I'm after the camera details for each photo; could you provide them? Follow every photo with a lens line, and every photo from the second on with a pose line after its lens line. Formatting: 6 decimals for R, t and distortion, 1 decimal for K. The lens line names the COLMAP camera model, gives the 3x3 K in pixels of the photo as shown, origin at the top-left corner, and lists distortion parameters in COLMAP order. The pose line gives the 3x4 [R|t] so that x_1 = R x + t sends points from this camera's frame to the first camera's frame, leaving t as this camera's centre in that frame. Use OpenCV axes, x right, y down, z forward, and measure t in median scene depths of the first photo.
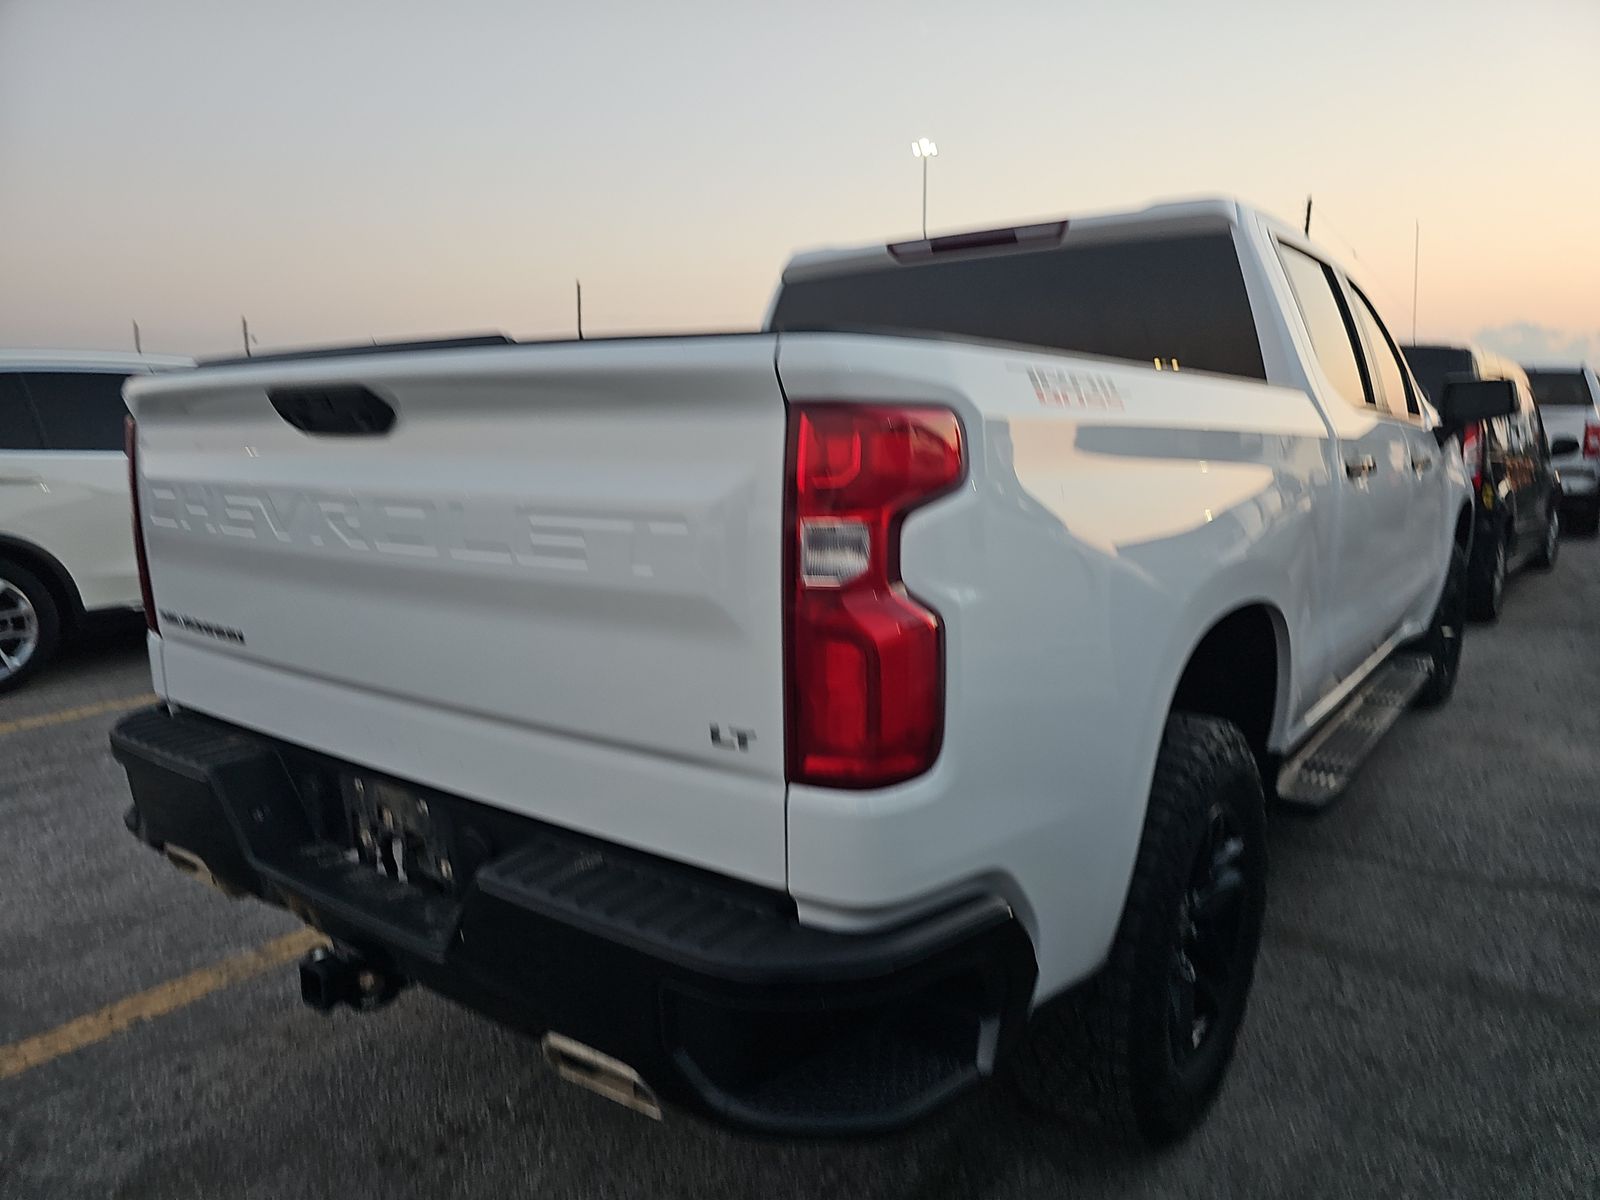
lens RADIAL K [[1053.9, 0, 769.0], [0, 1053.9, 599.9], [0, 0, 1]] dist [0.053811, -0.054299]
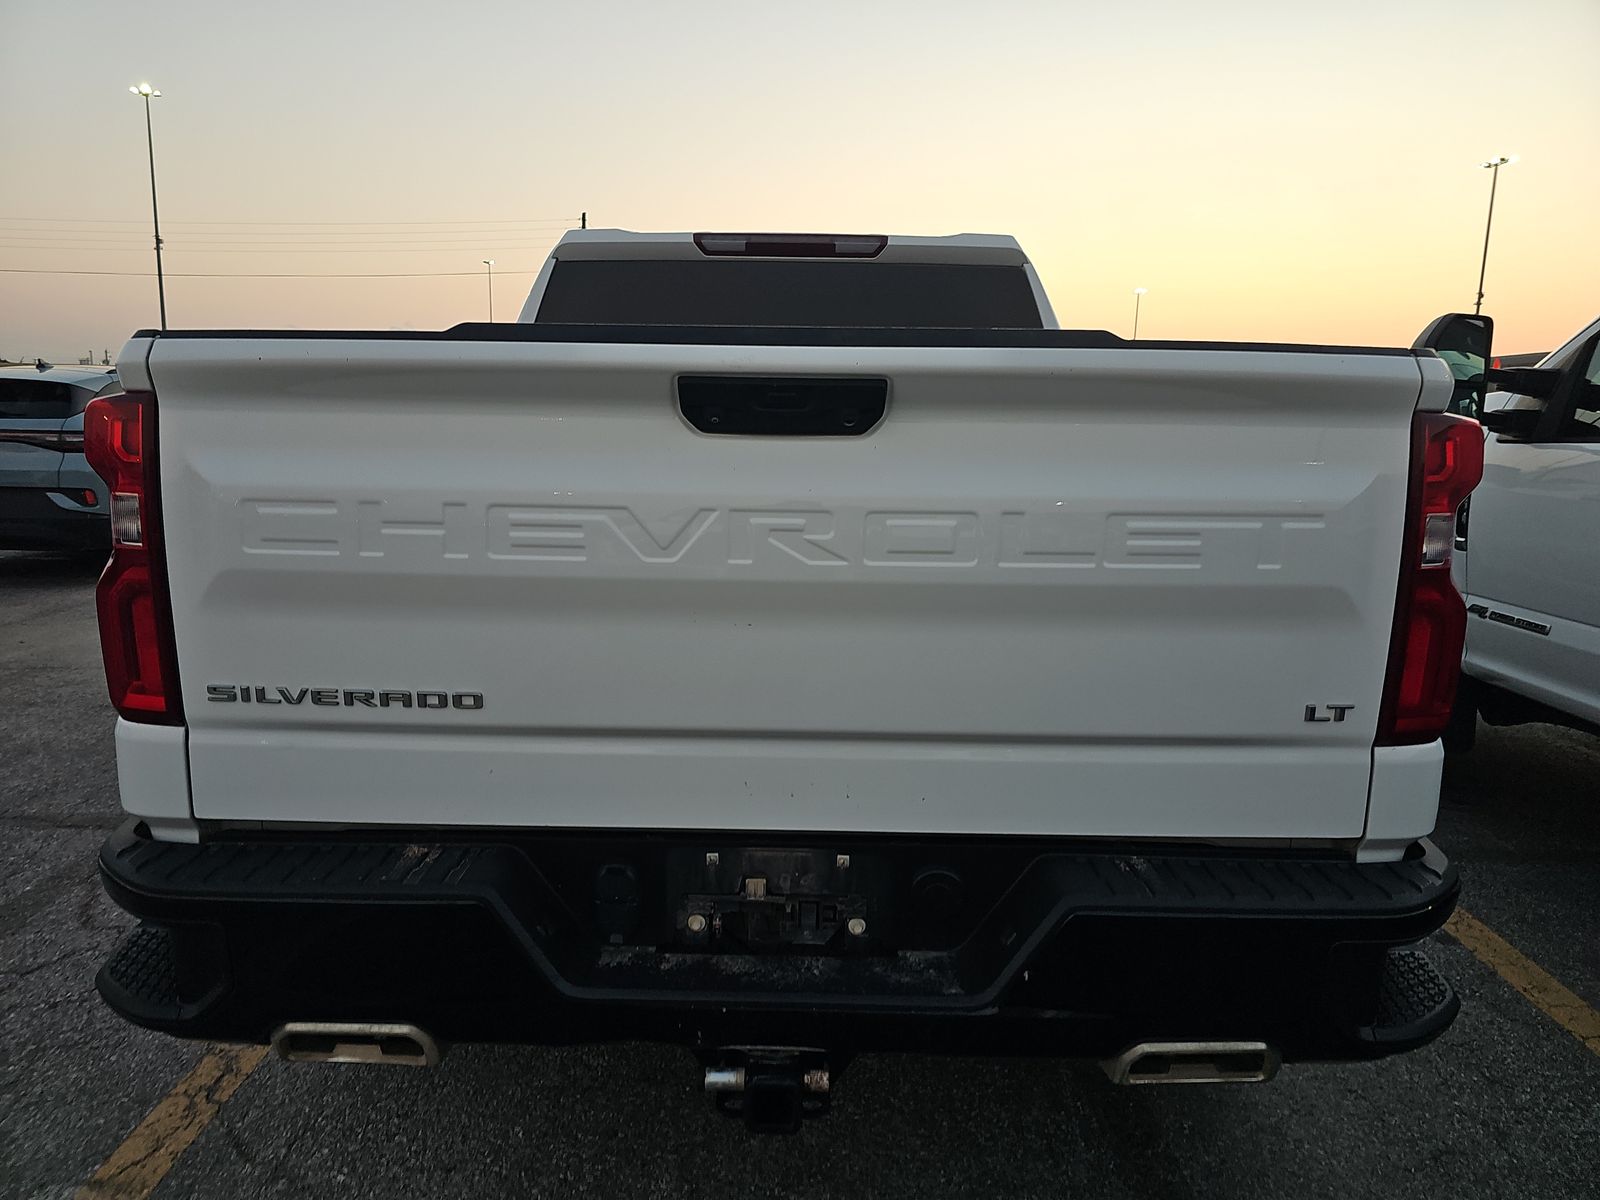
lens RADIAL K [[1053.9, 0, 769.0], [0, 1053.9, 599.9], [0, 0, 1]] dist [0.053811, -0.054299]
pose [[0.813635, -0.078905, 0.575996, -0.912744], [0.074269, 0.996736, 0.031632, -0.052592], [-0.576612, 0.017042, 0.816840, 0.341678]]
